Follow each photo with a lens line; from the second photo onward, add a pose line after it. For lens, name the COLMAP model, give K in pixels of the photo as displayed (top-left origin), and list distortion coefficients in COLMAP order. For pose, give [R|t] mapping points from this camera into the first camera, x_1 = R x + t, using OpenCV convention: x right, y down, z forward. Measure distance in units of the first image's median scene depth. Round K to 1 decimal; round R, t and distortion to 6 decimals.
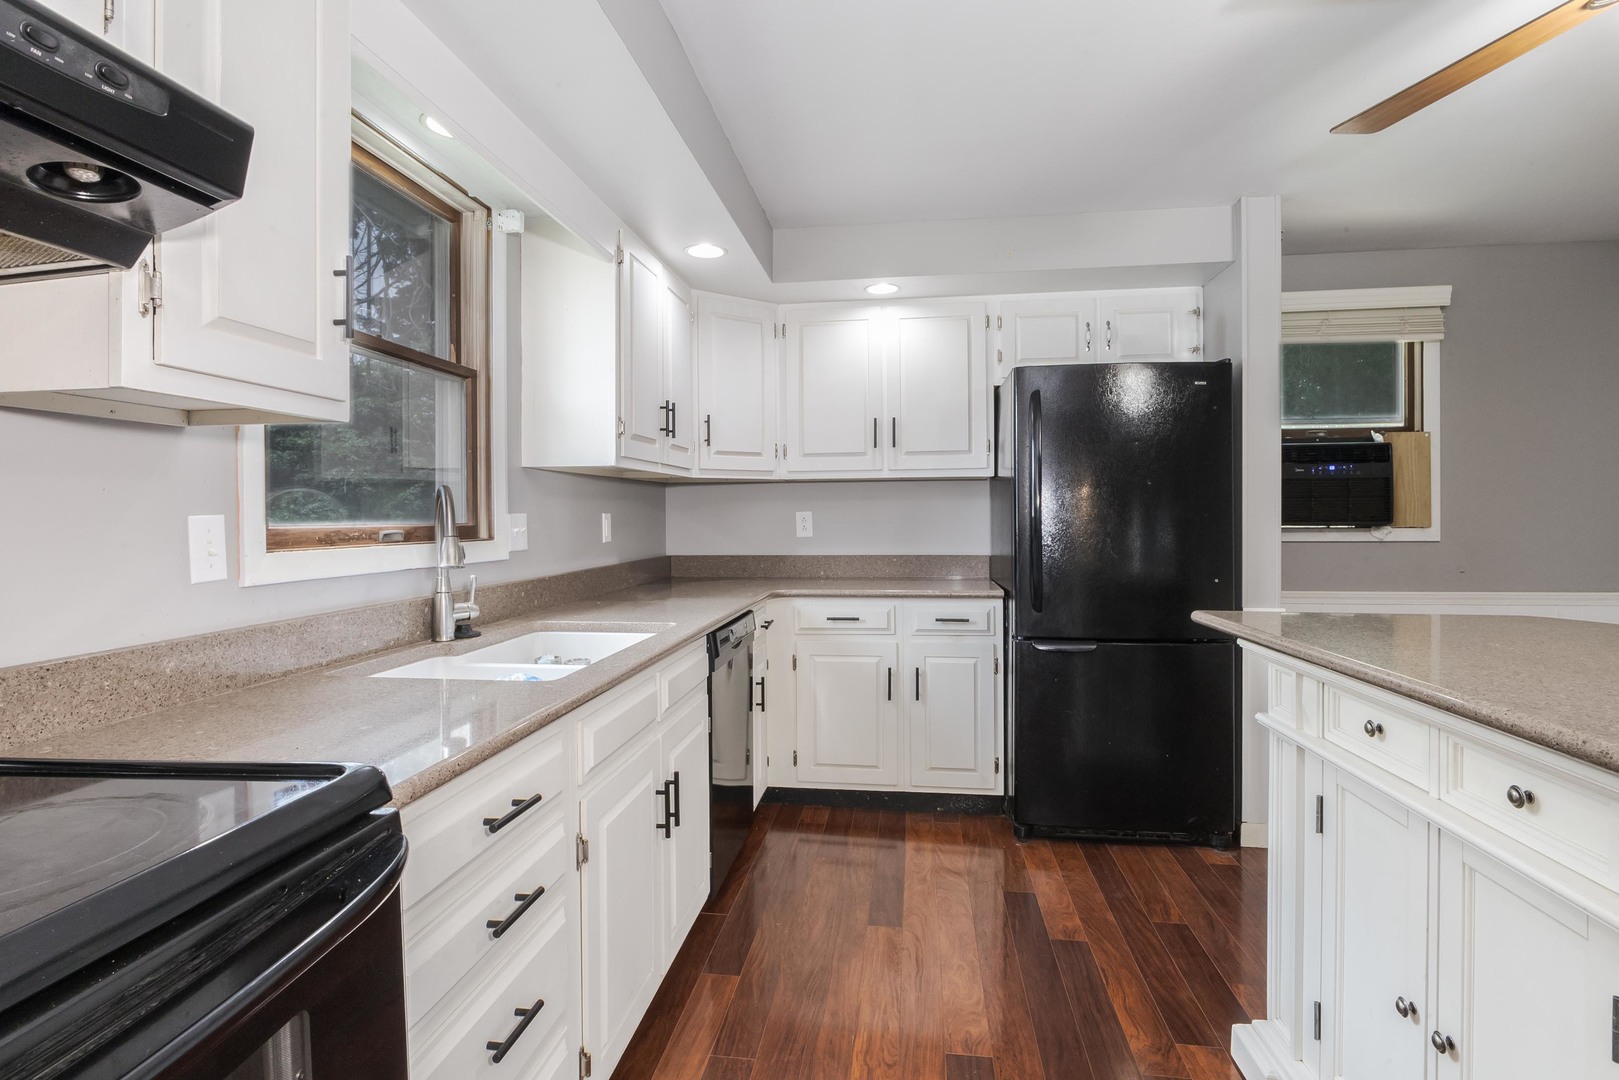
lens RADIAL K [[814.2, 0, 808.0], [0, 814.2, 518.8], [0, 0, 1]] dist [-0.000380, -0.000011]
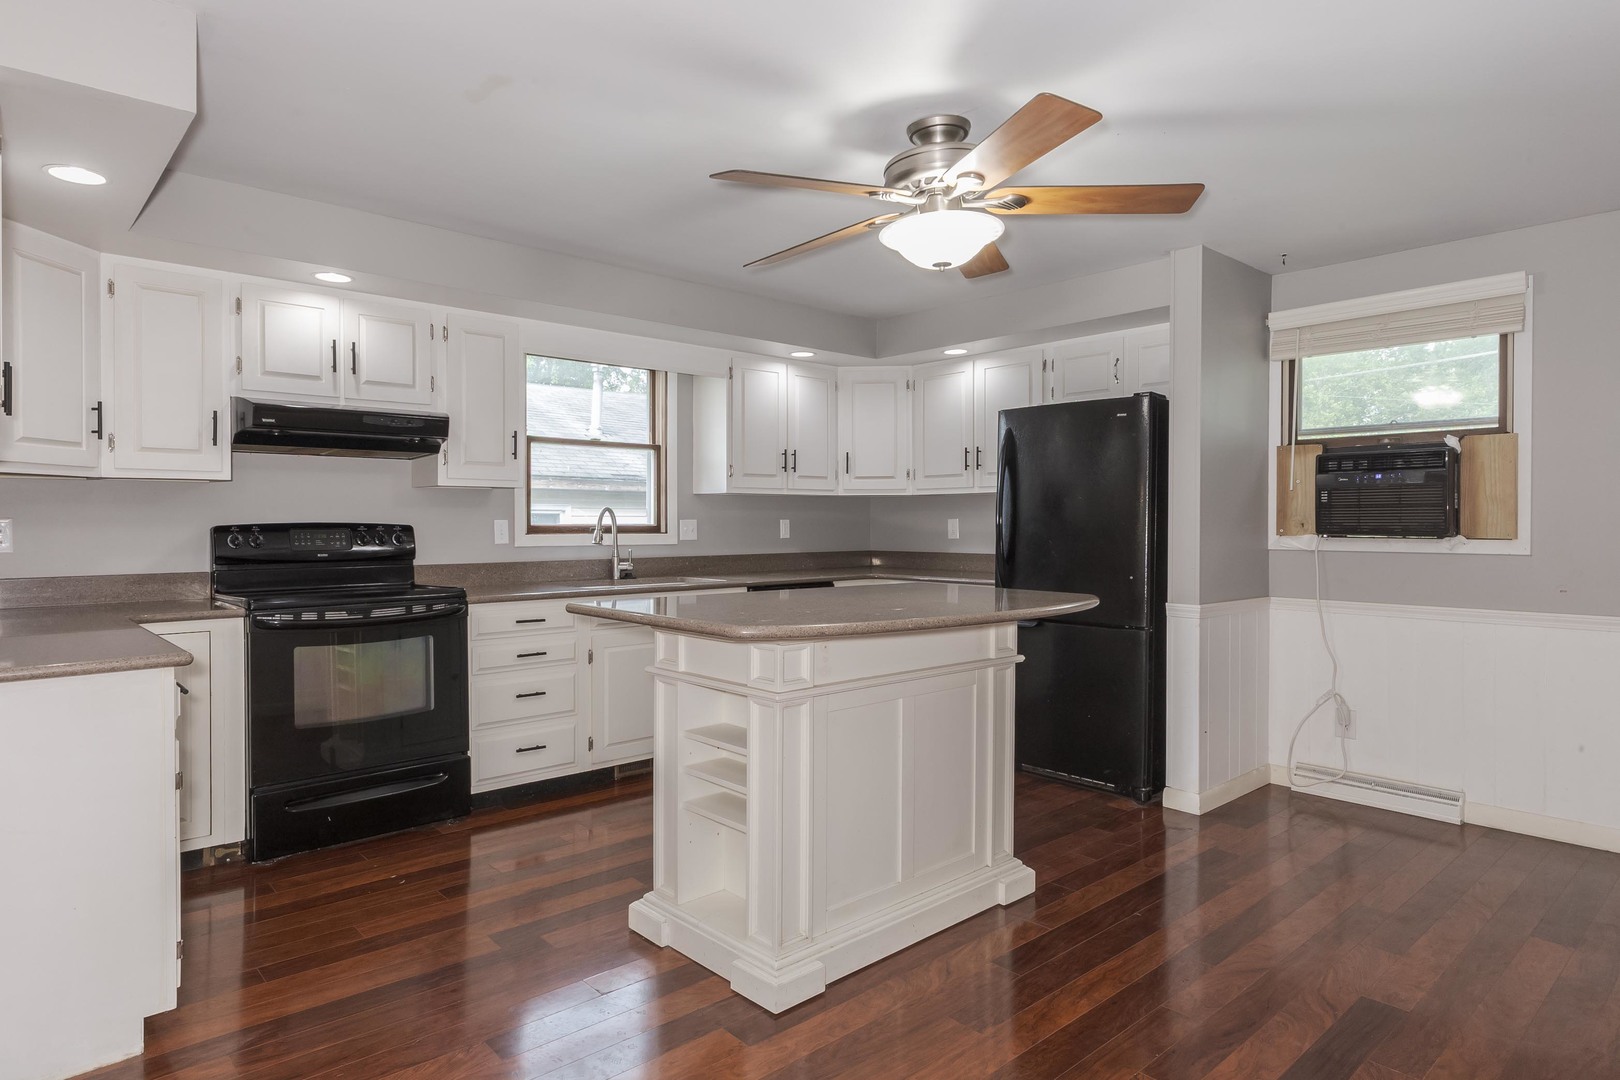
lens RADIAL K [[923.1, 0, 802.6], [0, 923.1, 520.3], [0, 0, 1]] dist [0.000557, 0.000808]
pose [[0.761066, 0.005422, -0.648652, 0.888339], [-0.007314, 0.999973, -0.000223, -0.004964], [0.648633, 0.004914, 0.761085, -0.311179]]
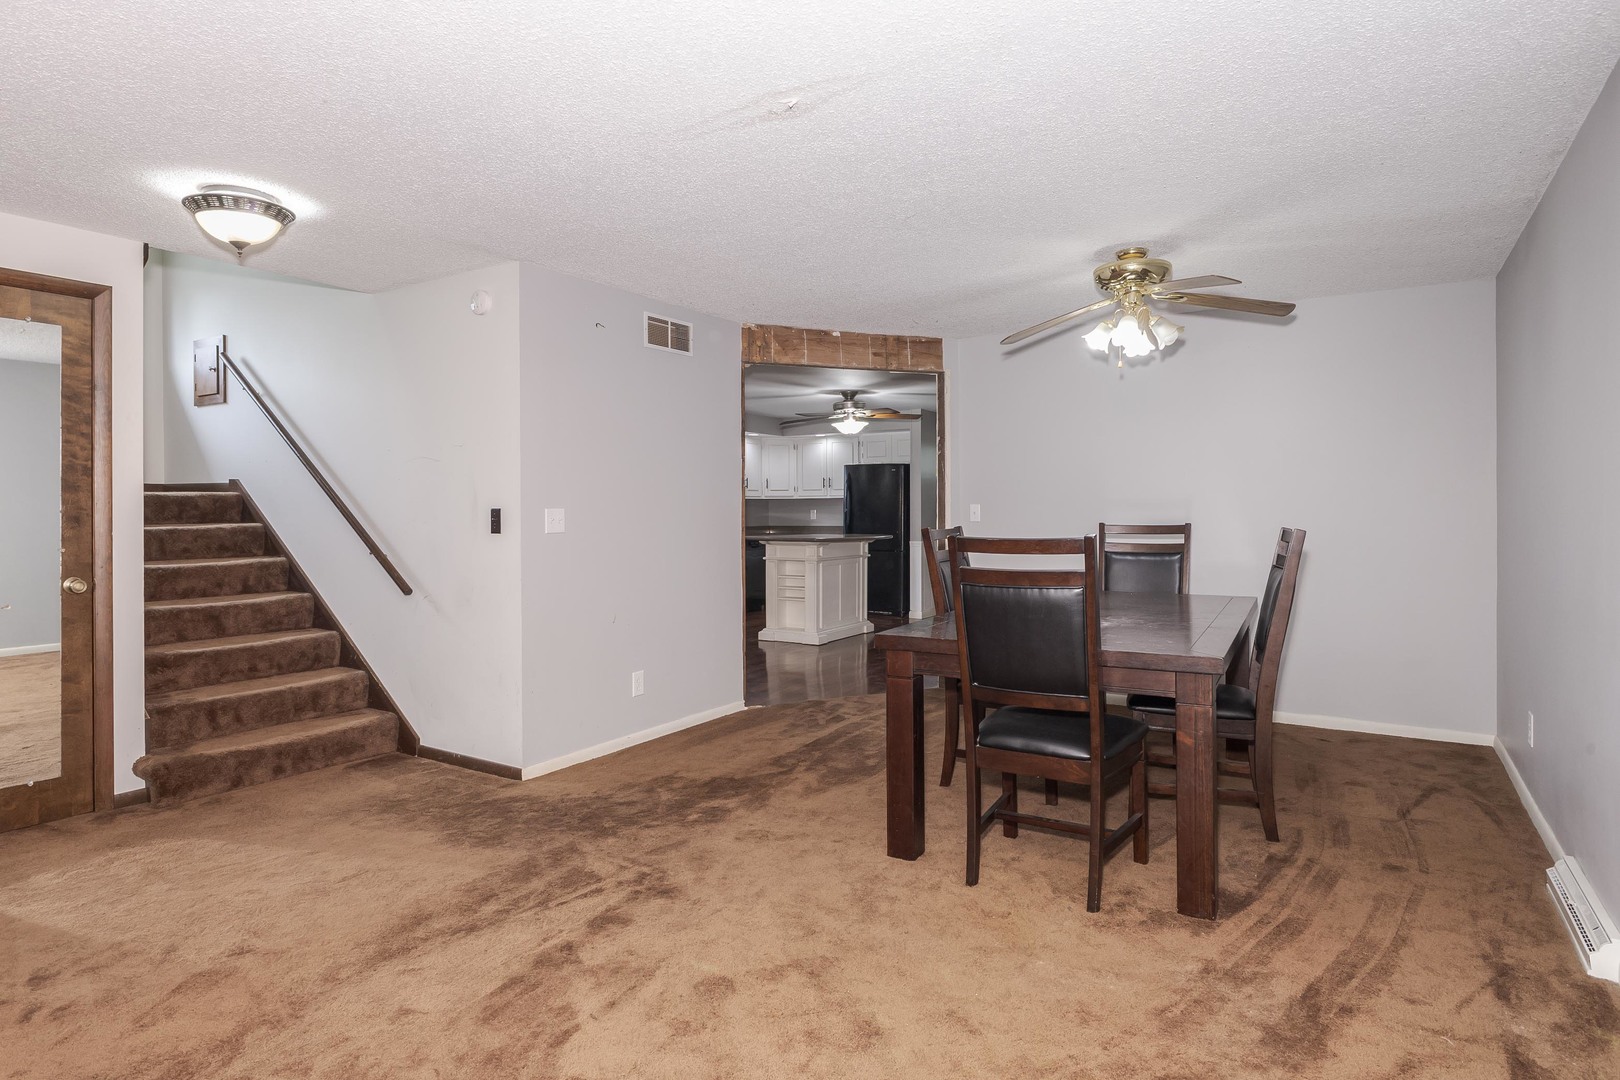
lens RADIAL K [[923.1, 0, 802.6], [0, 923.1, 520.3], [0, 0, 1]] dist [0.000557, 0.000808]
pose [[0.913124, 0.005457, -0.407646, 1.430702], [-0.000530, 0.999925, 0.012198, -0.011977], [0.407682, -0.010922, 0.913059, -2.152949]]
